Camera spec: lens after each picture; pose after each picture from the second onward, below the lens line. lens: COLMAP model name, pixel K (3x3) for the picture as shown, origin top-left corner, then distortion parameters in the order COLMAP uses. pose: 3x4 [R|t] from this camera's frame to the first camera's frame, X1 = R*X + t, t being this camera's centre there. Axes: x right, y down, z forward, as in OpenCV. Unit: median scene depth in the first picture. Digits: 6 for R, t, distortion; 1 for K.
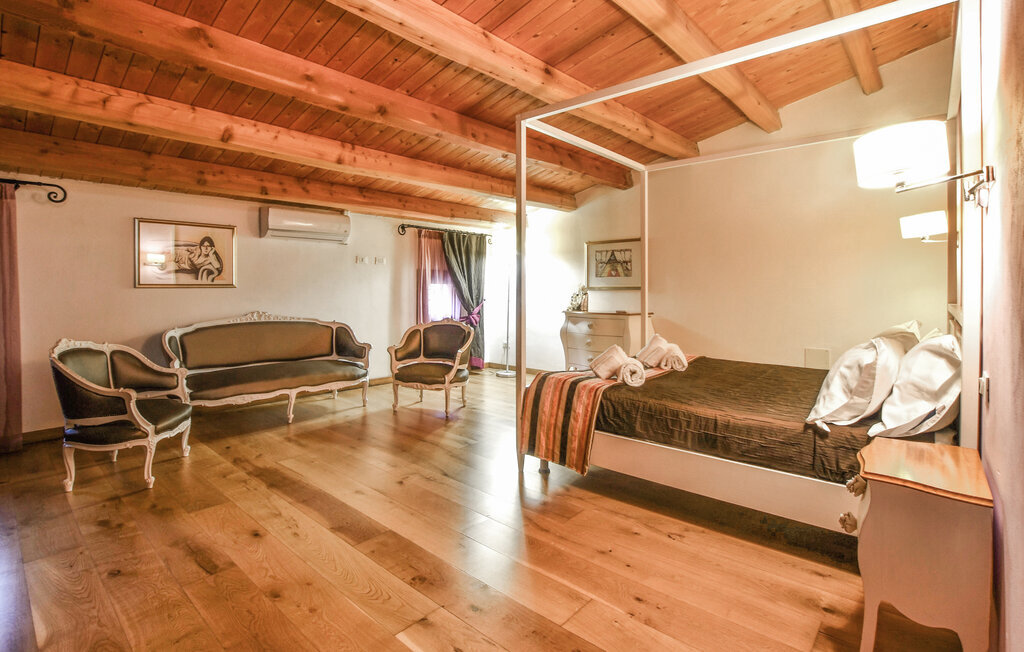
lens RADIAL K [[494.4, 0, 511.2], [0, 494.4, 303.4], [0, 0, 1]] dist [-0.001291, -0.000484]
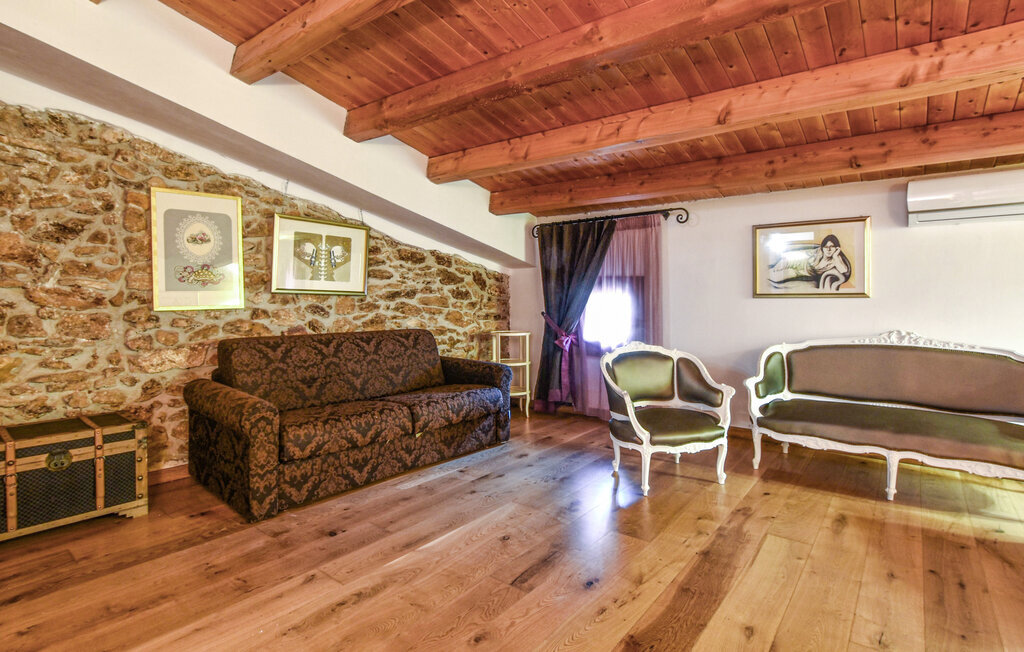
lens RADIAL K [[515.1, 0, 513.6], [0, 515.1, 306.5], [0, 0, 1]] dist [-0.028749, 0.000175]
pose [[0.060998, 0.014804, -0.998028, 0.212703], [-0.031676, 0.999415, 0.012889, -0.012562], [0.997635, 0.030828, 0.061431, 0.475870]]
